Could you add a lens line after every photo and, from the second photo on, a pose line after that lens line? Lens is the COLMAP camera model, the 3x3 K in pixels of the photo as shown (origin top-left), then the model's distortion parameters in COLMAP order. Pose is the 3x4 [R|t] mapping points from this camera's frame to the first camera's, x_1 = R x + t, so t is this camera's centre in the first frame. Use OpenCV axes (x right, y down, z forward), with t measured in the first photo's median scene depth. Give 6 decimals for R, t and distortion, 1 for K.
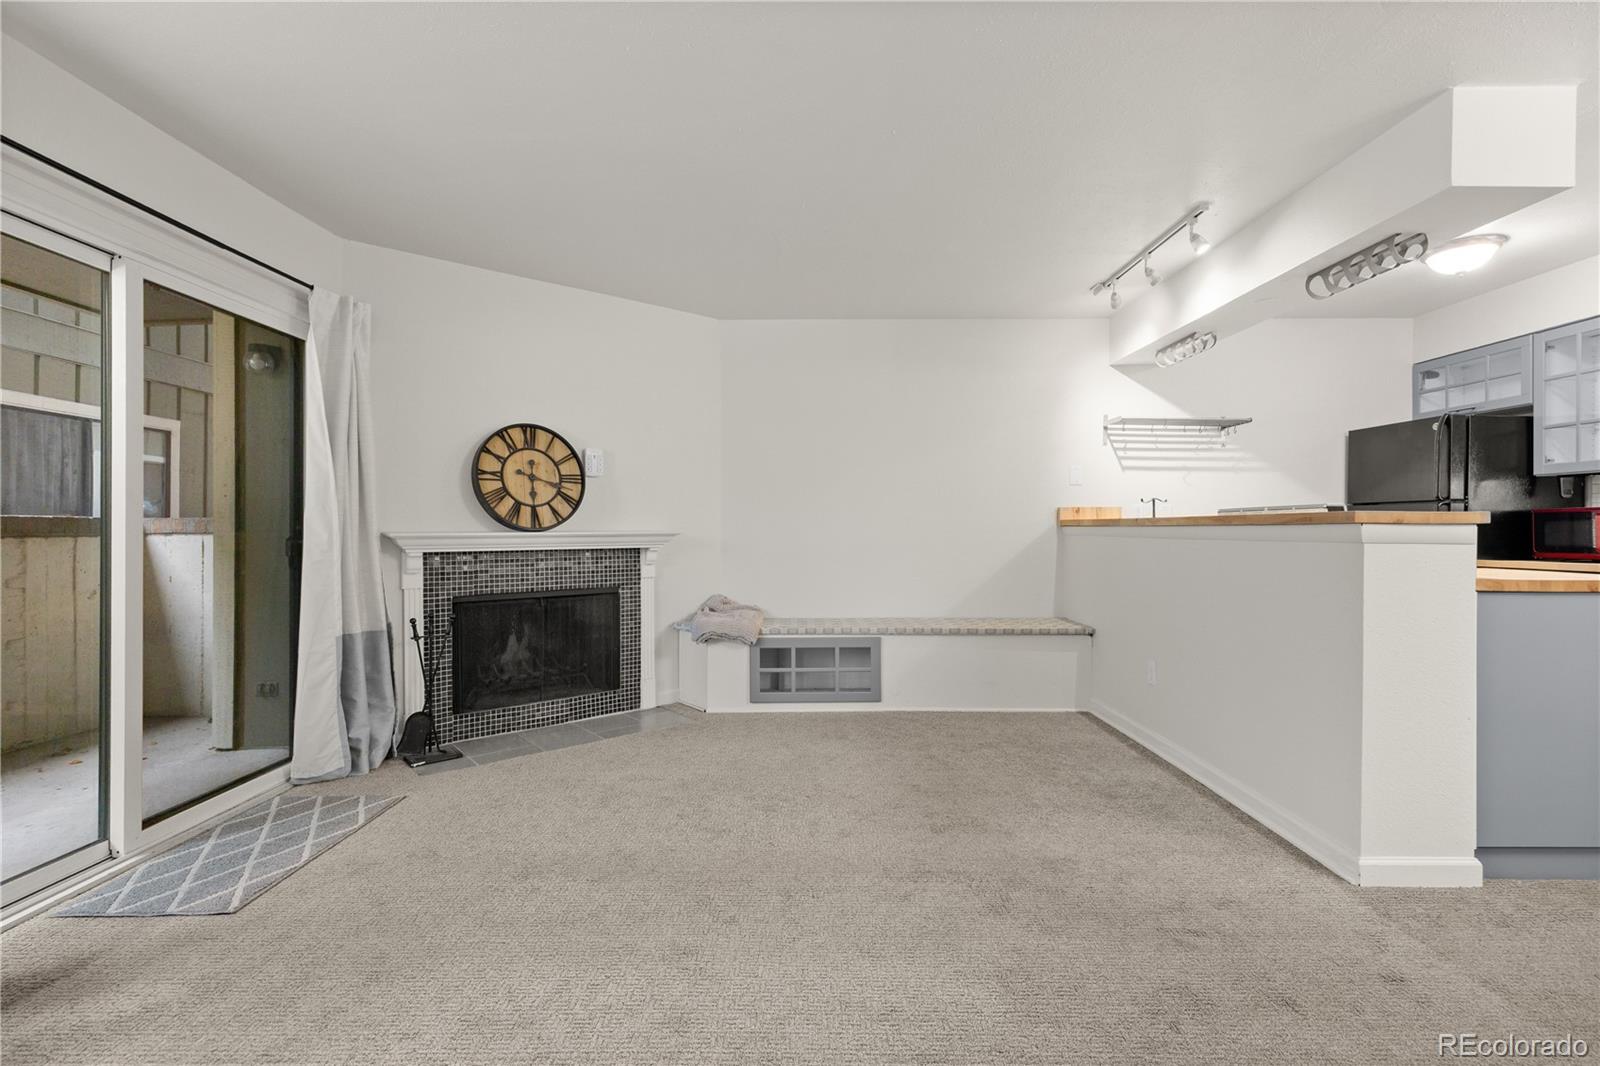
lens RADIAL K [[708.9, 0, 803.0], [0, 708.9, 529.3], [0, 0, 1]] dist [0.000911, 0.000579]
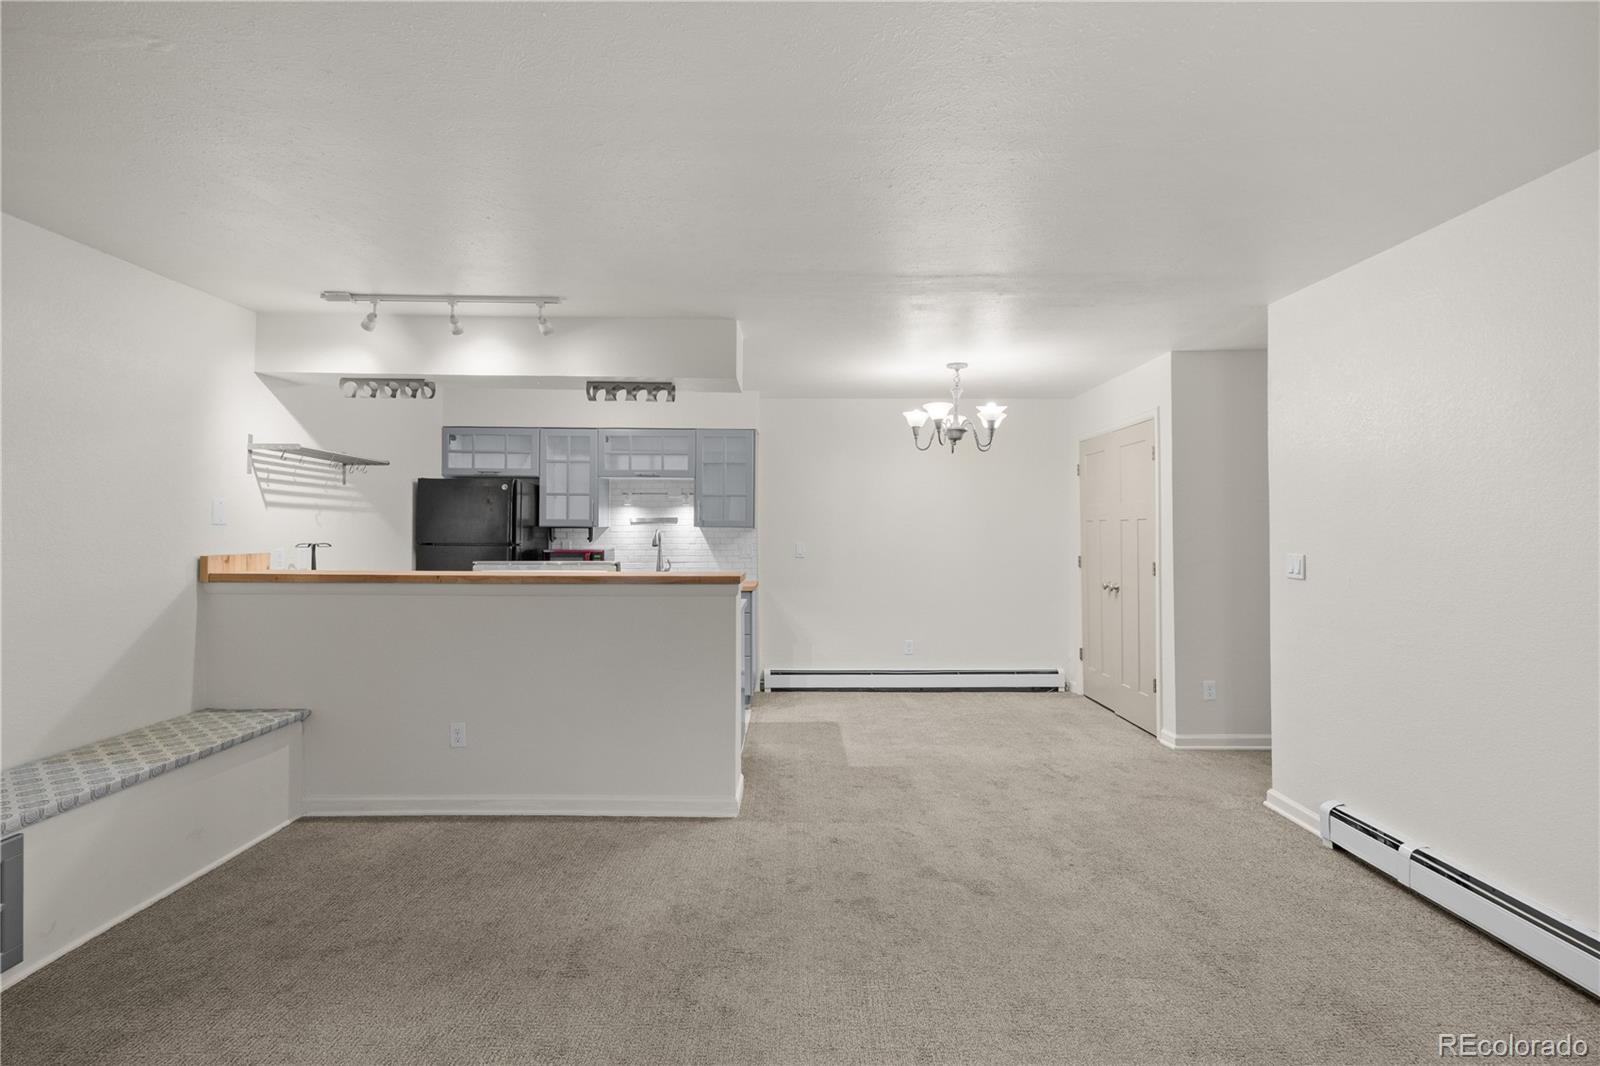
lens RADIAL K [[724.9, 0, 798.4], [0, 724.9, 520.7], [0, 0, 1]] dist [0.001451, 0.000239]
pose [[-0.008494, 0.011691, 0.999896, -0.463741], [-0.001811, 0.999930, -0.011707, -0.072597], [-0.999962, -0.001910, -0.008472, 0.500882]]
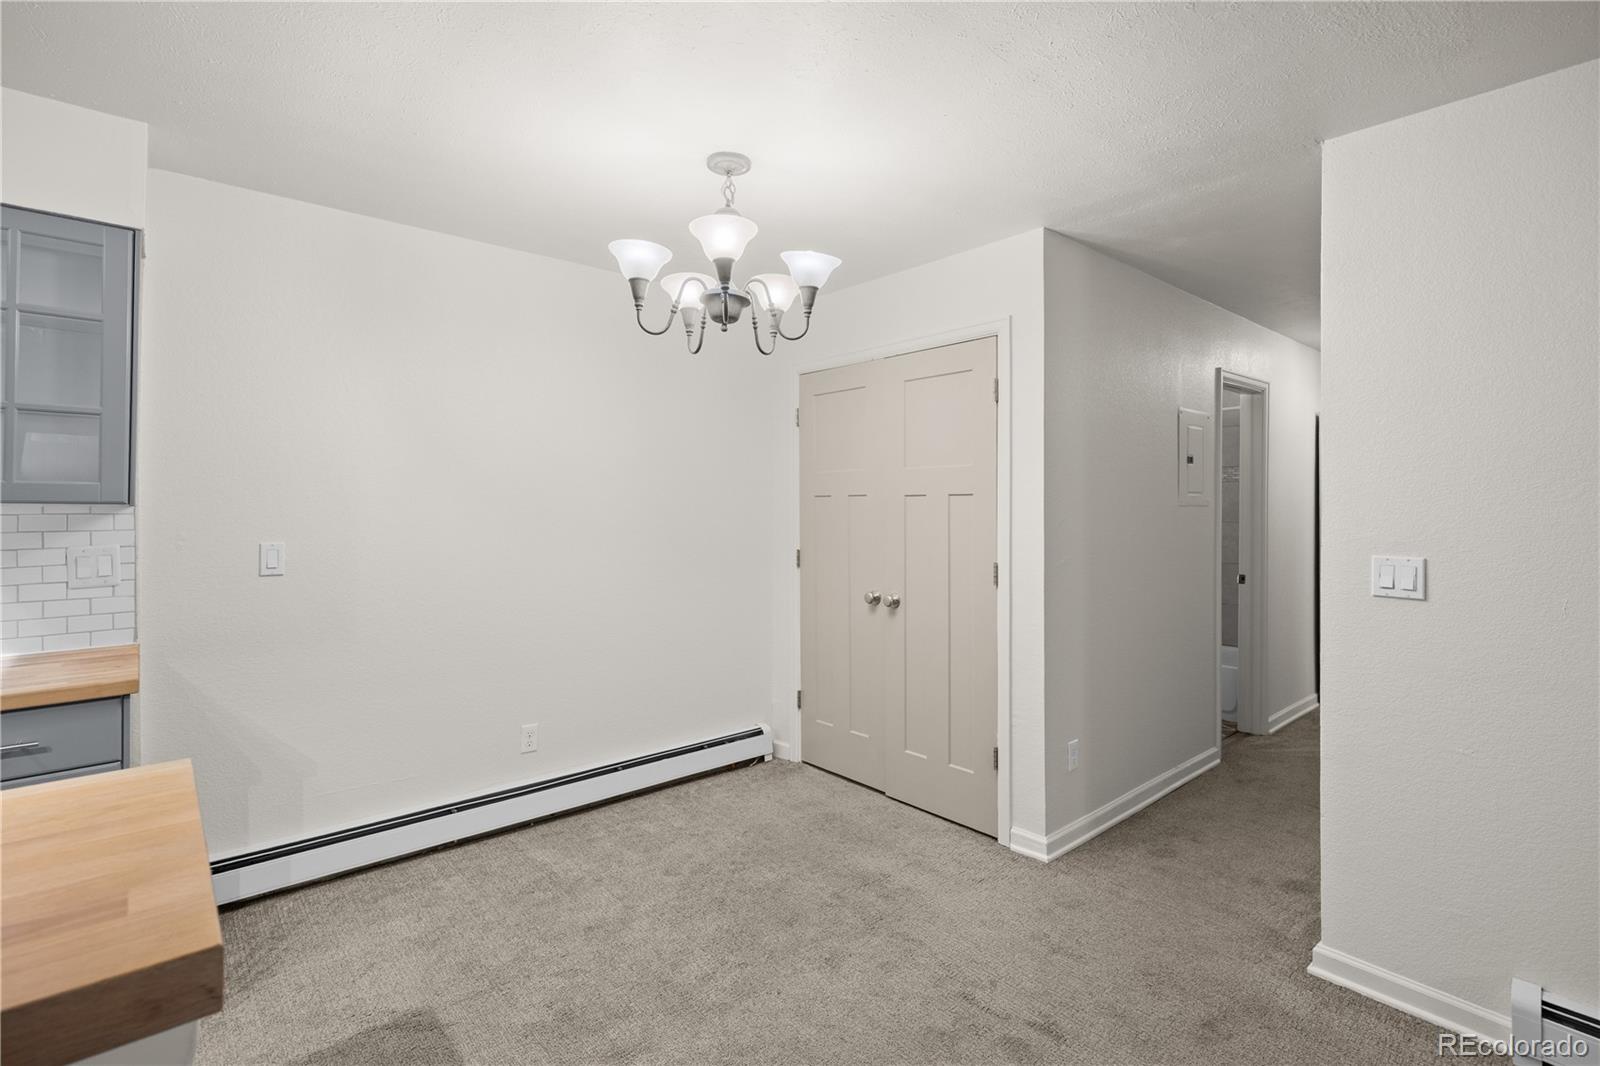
lens RADIAL K [[751.1, 0, 801.5], [0, 751.1, 497.6], [0, 0, 1]] dist [0.001152, 0.000775]
pose [[-0.661298, 0.002282, 0.750120, 0.302814], [-0.006249, 0.999944, -0.008552, -0.079338], [-0.750097, -0.010343, -0.661247, 0.577090]]
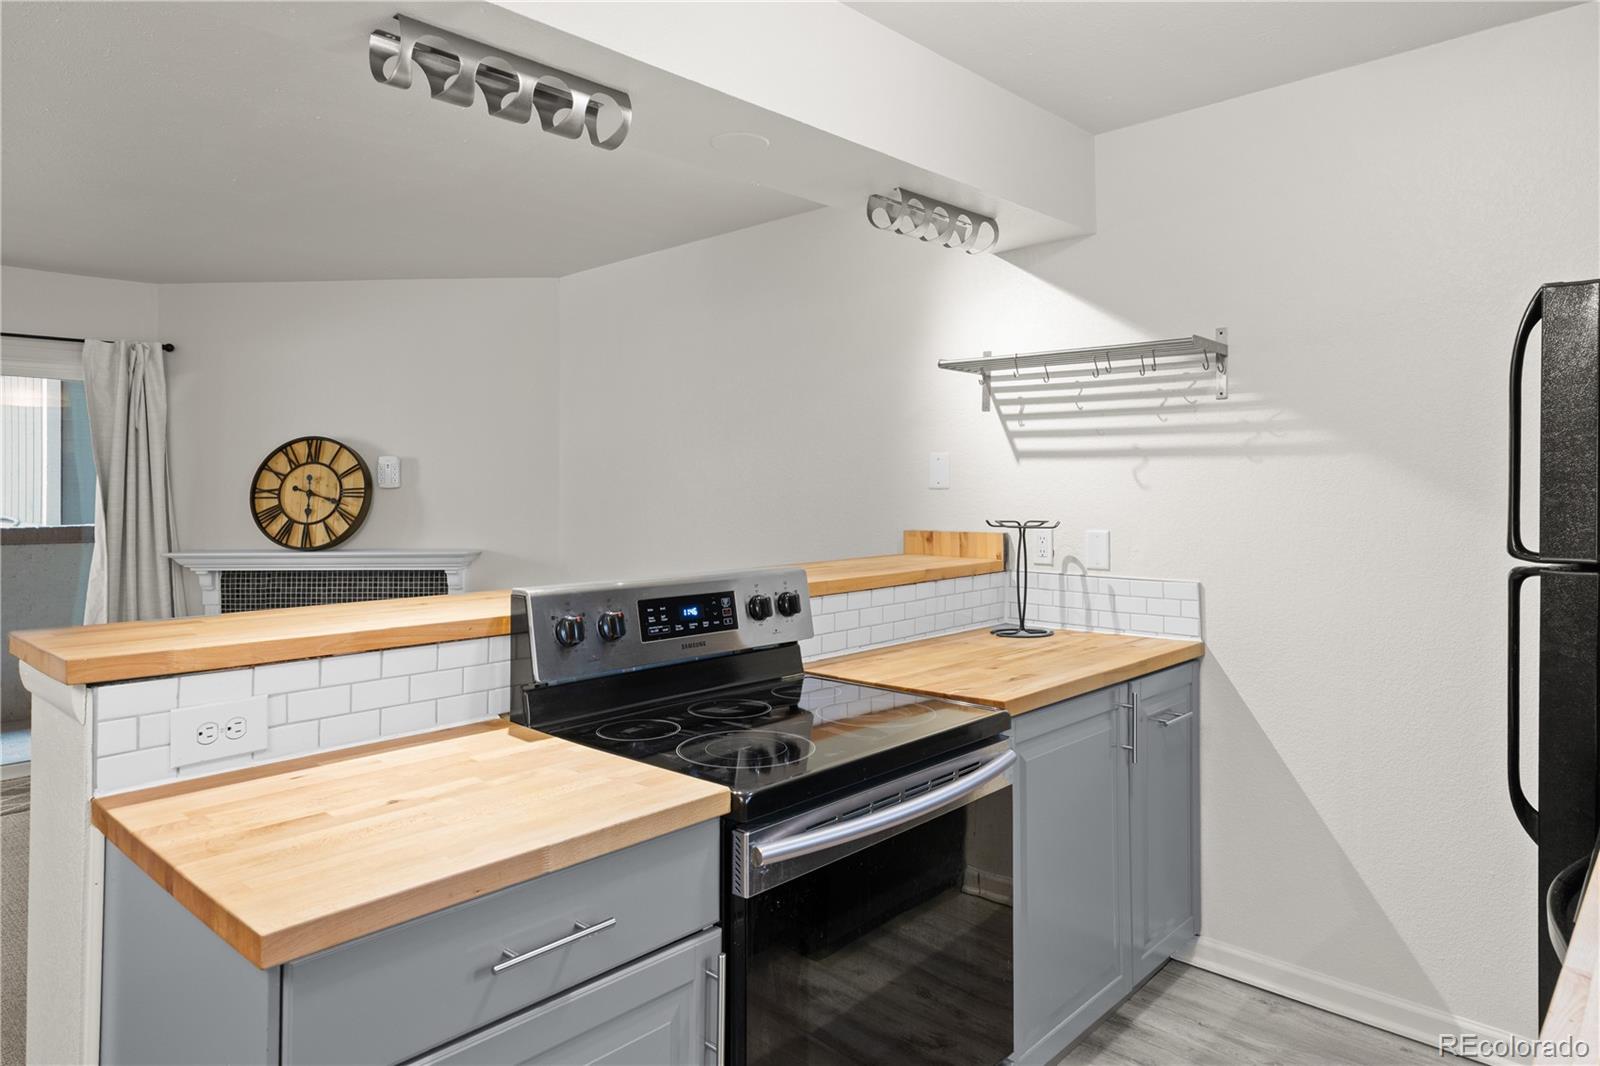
lens RADIAL K [[980.5, 0, 803.7], [0, 980.5, 485.4], [0, 0, 1]] dist [0.021178, 0.000077]
pose [[0.738546, -0.005187, -0.674183, 1.000078], [0.002772, 0.999985, -0.004658, -0.076665], [0.674198, 0.001571, 0.738549, 0.478093]]
